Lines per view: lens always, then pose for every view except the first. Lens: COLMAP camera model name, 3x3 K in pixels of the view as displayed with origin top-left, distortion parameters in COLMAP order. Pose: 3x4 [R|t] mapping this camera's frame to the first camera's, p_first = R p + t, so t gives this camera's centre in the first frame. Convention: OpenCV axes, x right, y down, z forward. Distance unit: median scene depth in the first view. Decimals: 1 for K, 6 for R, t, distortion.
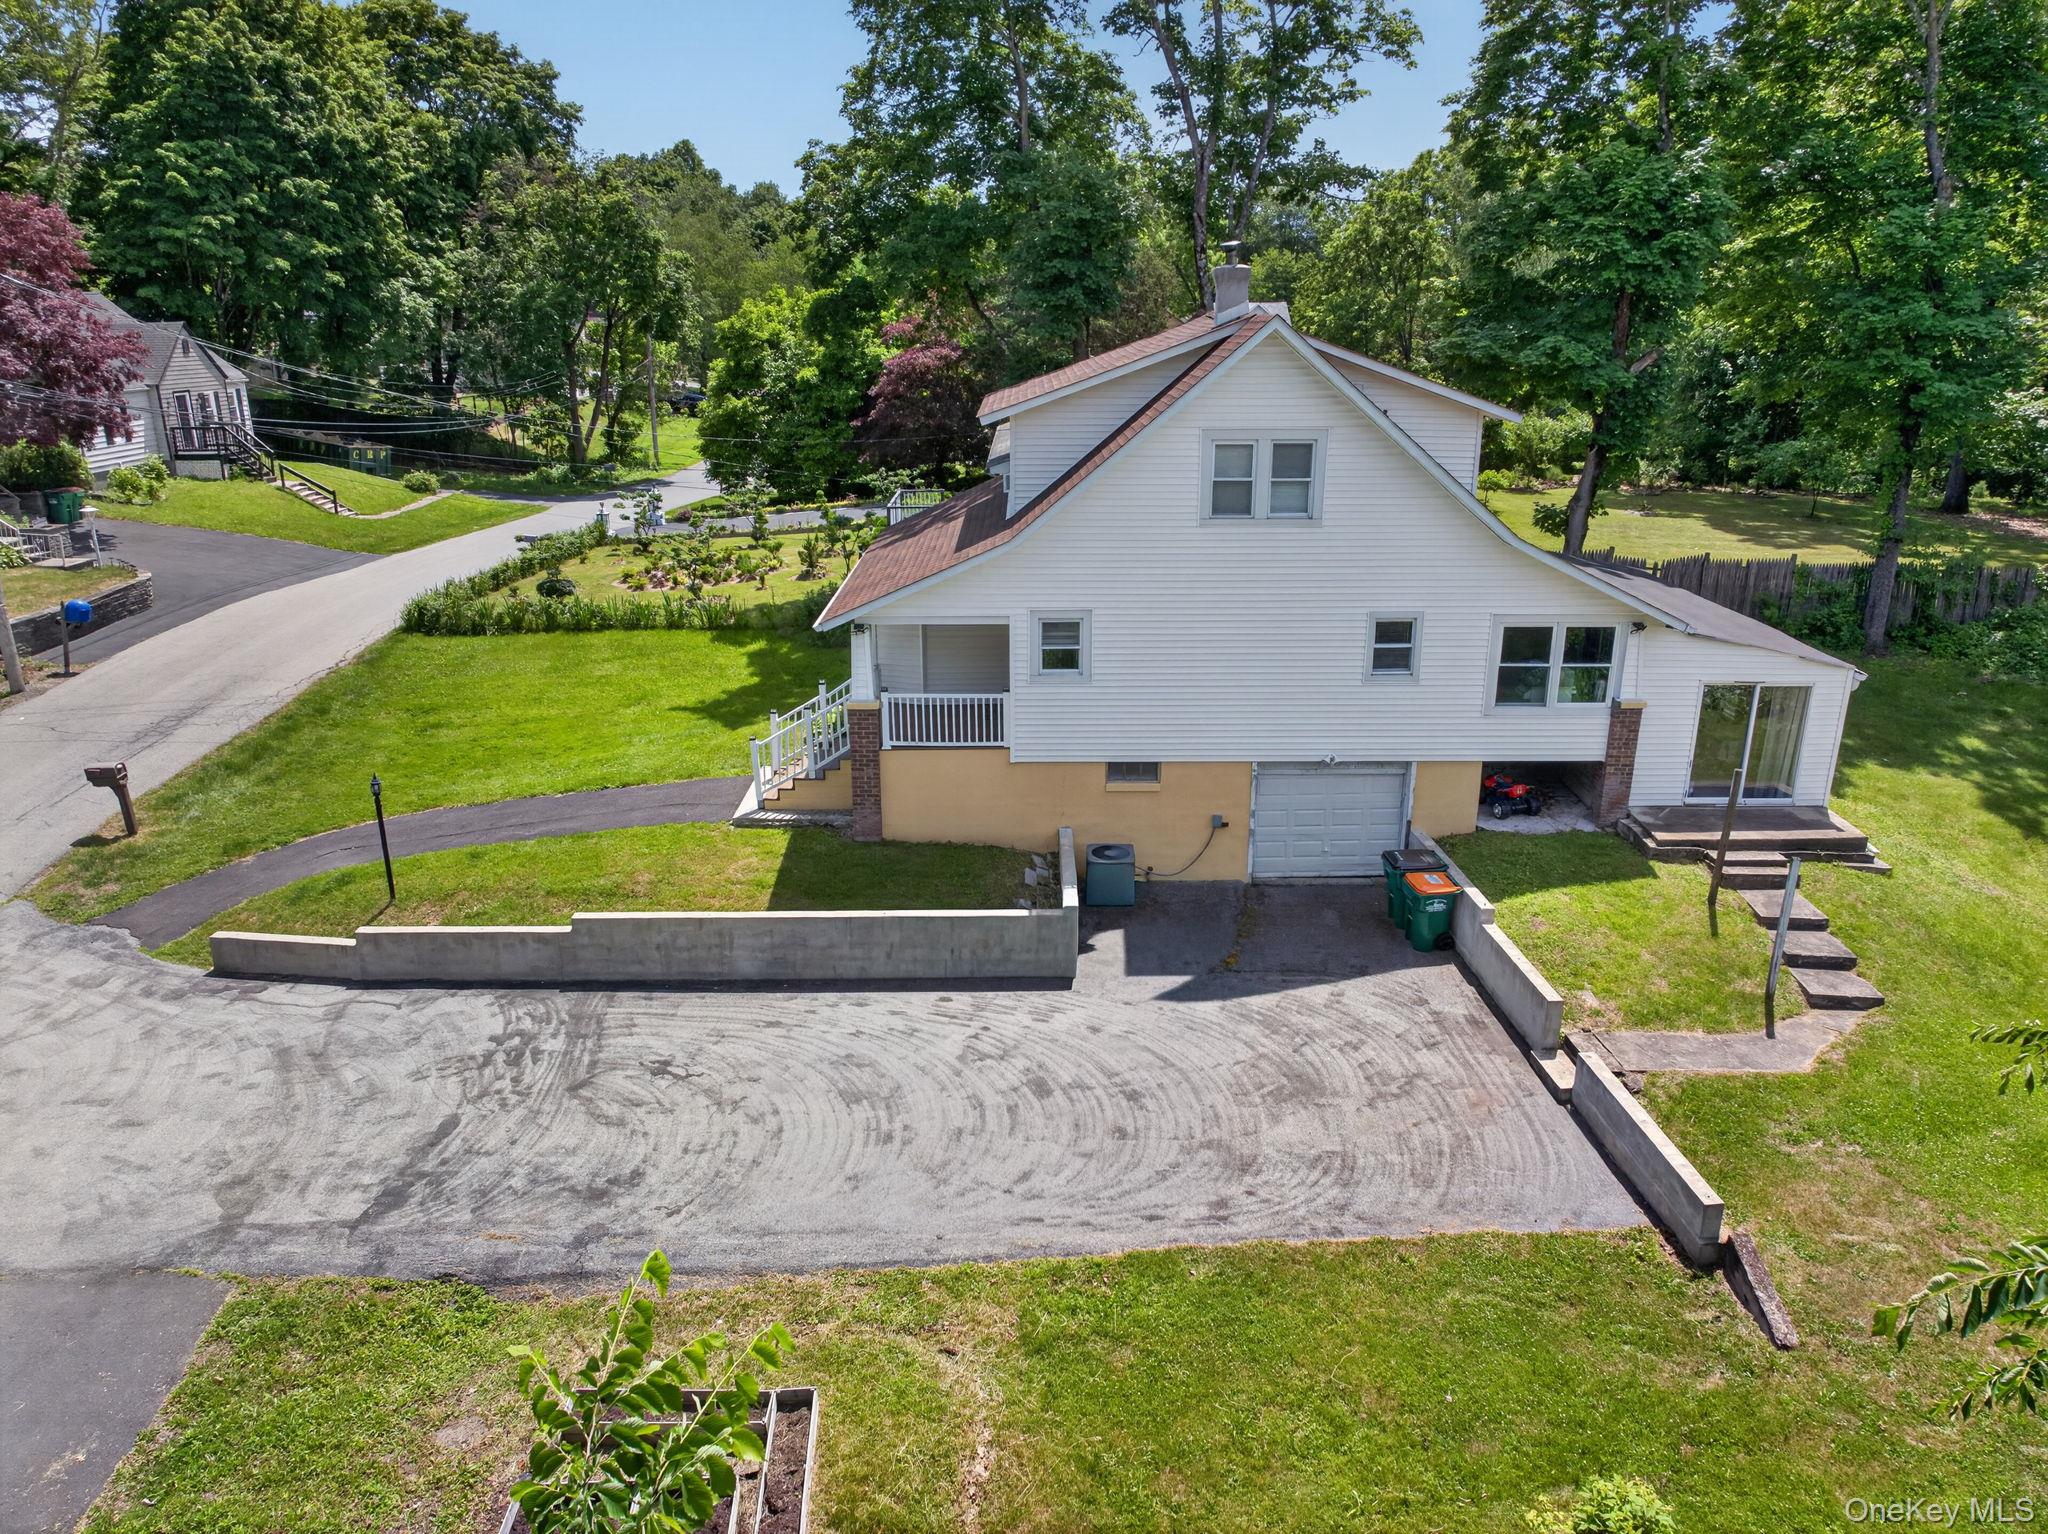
lens RADIAL K [[1396.2, 0, 1032.3], [0, 1396.2, 762.3], [0, 0, 1]] dist [-0.006422, -0.003037]
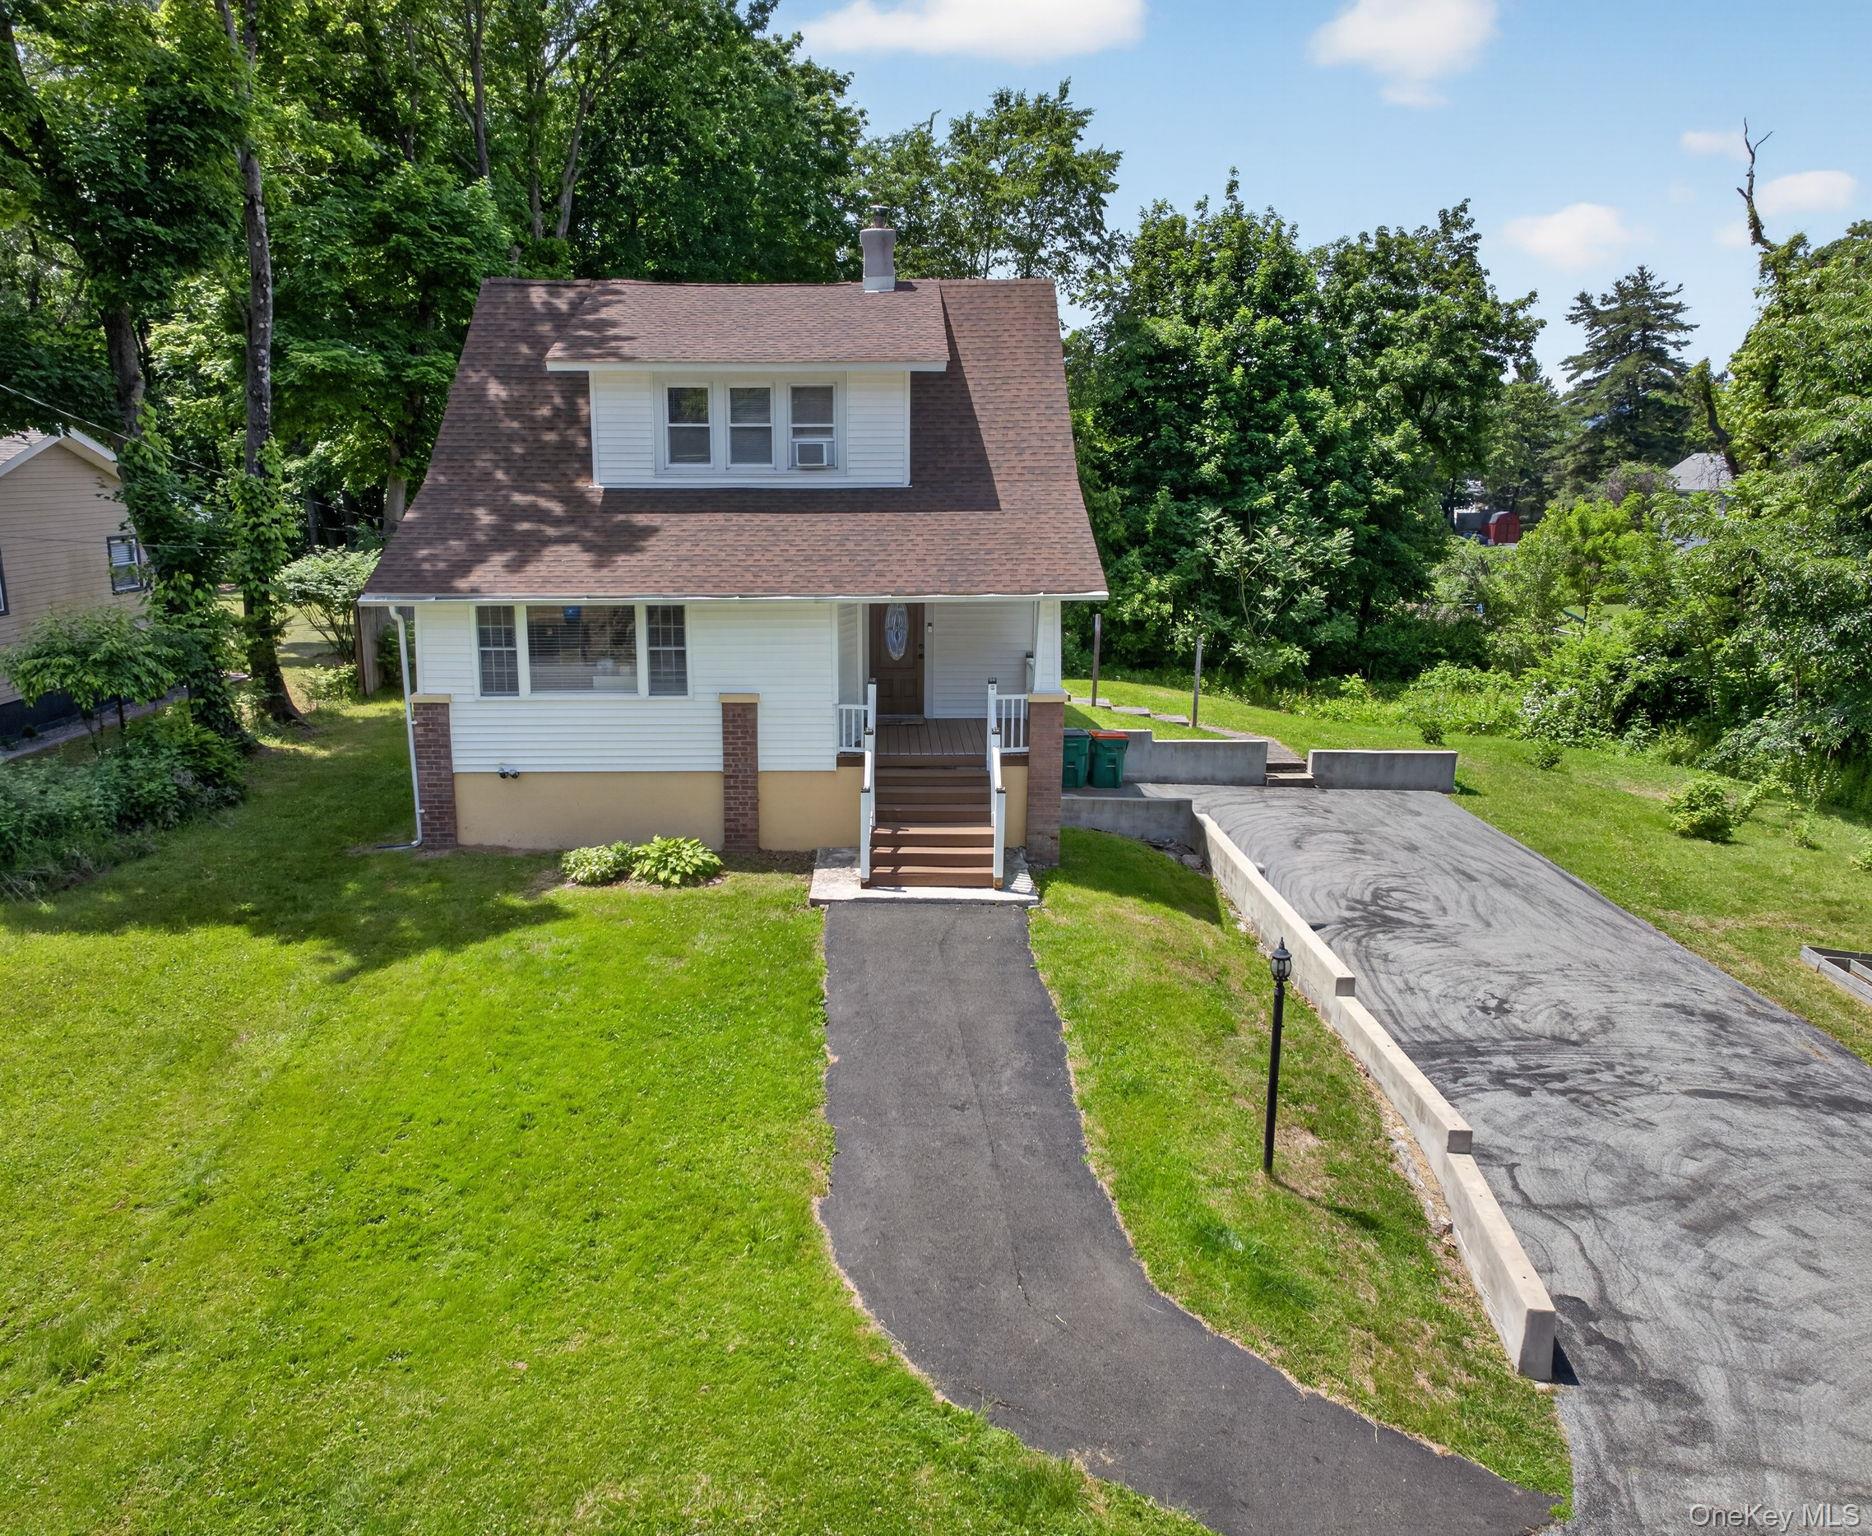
lens RADIAL K [[1465.4, 0, 941.8], [0, 1465.4, 769.9], [0, 0, 1]] dist [-0.005612, 0.006745]
pose [[-0.020102, -0.228810, 0.973264, -1.105064], [0.300614, 0.927032, 0.224150, -0.234006], [-0.953534, 0.297083, 0.050148, 1.204413]]
